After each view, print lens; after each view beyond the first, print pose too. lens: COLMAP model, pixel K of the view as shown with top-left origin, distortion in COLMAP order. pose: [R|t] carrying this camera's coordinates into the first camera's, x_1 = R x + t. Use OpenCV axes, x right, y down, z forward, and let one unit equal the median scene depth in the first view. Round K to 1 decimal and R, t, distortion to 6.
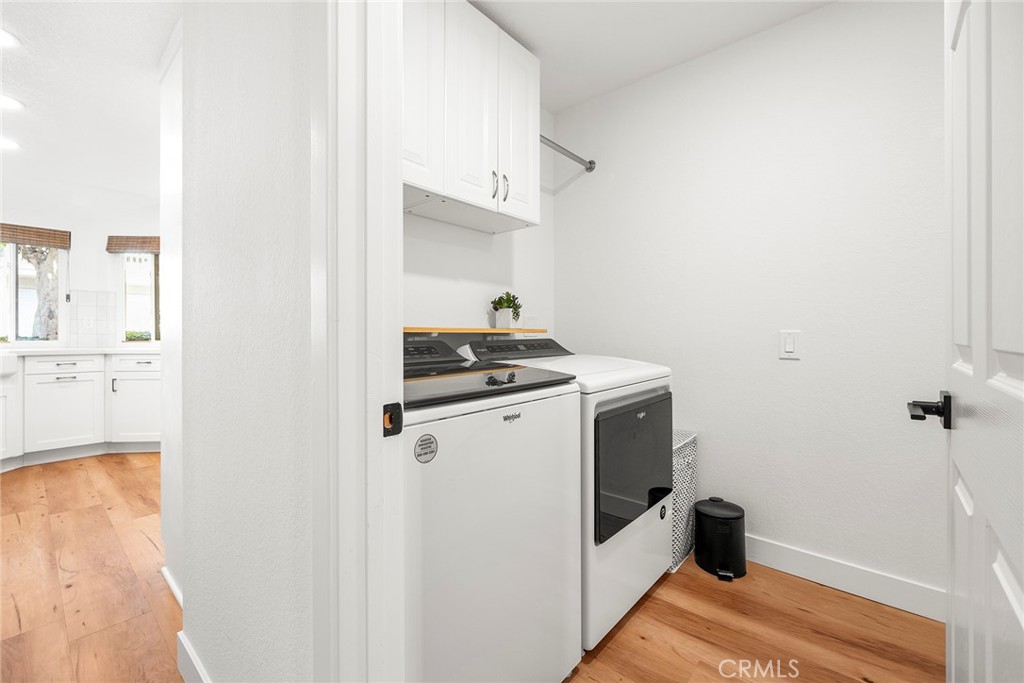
lens RADIAL K [[423.4, 0, 507.9], [0, 423.4, 336.7], [0, 0, 1]] dist [-0.001519, -0.000271]
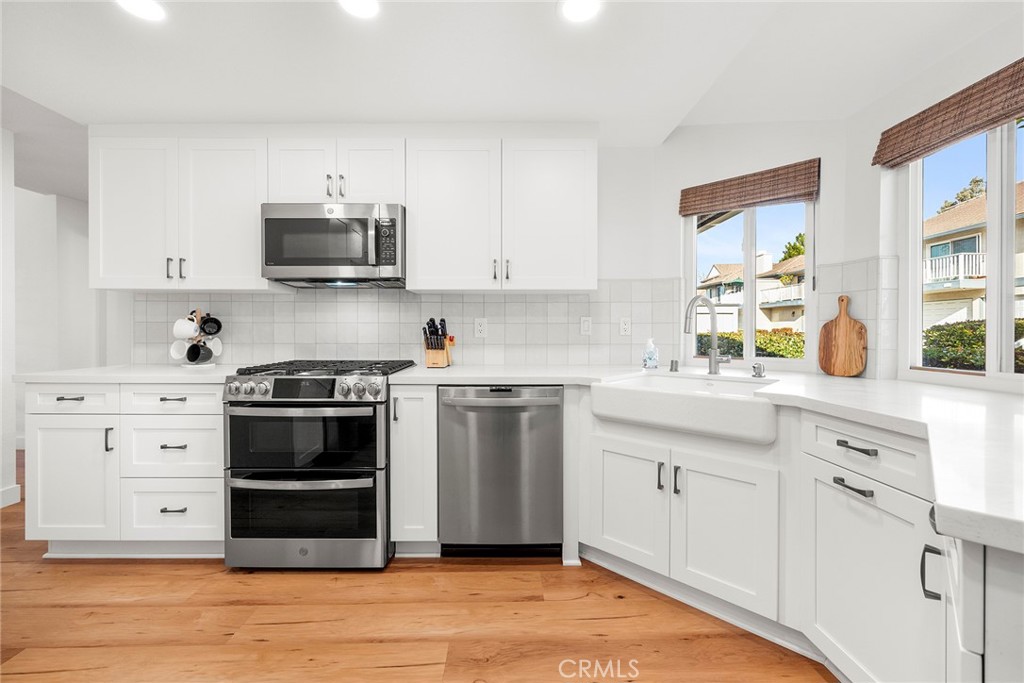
lens RADIAL K [[418.9, 0, 510.1], [0, 418.9, 333.5], [0, 0, 1]] dist [-0.000669, -0.000027]
pose [[-0.745281, 0.000214, -0.666750, -0.585685], [-0.005235, 0.999967, 0.006172, -0.028528], [0.666730, 0.008091, -0.745256, 1.032329]]
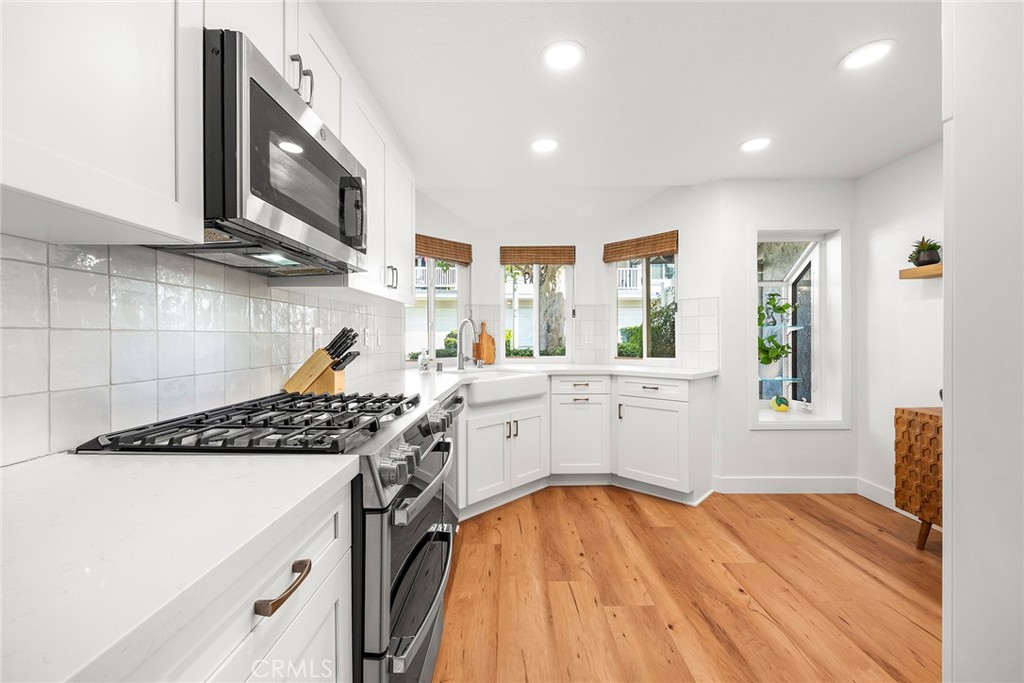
lens RADIAL K [[421.5, 0, 511.5], [0, 421.5, 340.4], [0, 0, 1]] dist [-0.000327, 0.000108]
pose [[0.657395, 0.000726, -0.753546, -0.431348], [0.002138, 0.999994, 0.002829, -0.034359], [0.753543, -0.003471, 0.657389, 0.266180]]
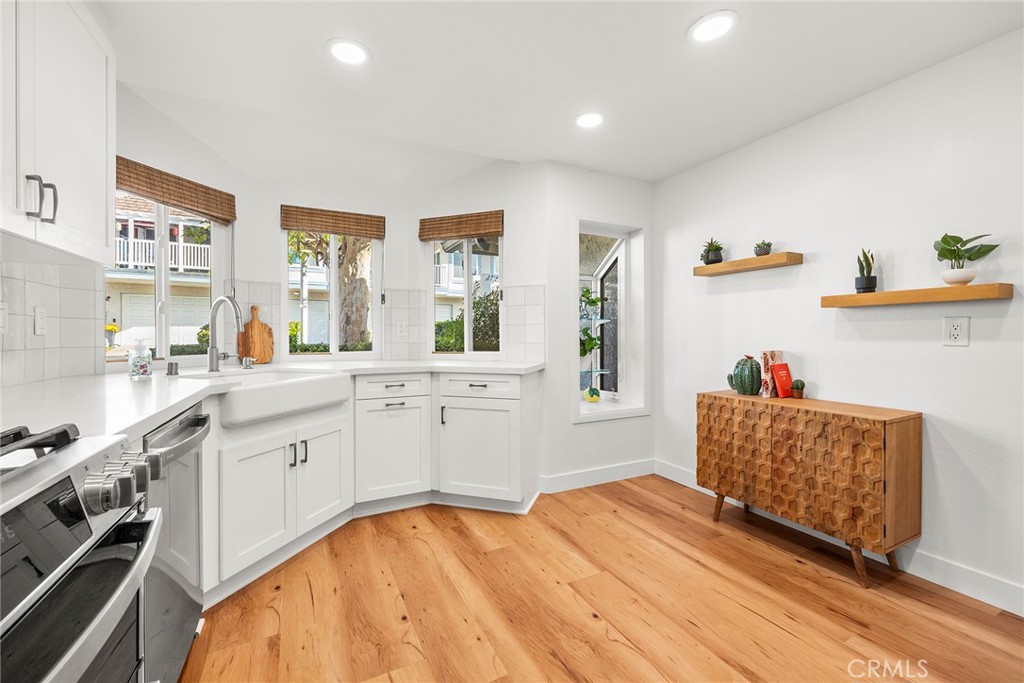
lens RADIAL K [[421.5, 0, 511.5], [0, 421.5, 340.4], [0, 0, 1]] dist [-0.000327, 0.000108]
pose [[0.925825, 0.002575, -0.377945, -0.555188], [-0.000045, 0.999978, 0.006701, -0.019209], [0.377954, -0.006187, 0.925804, 0.377800]]
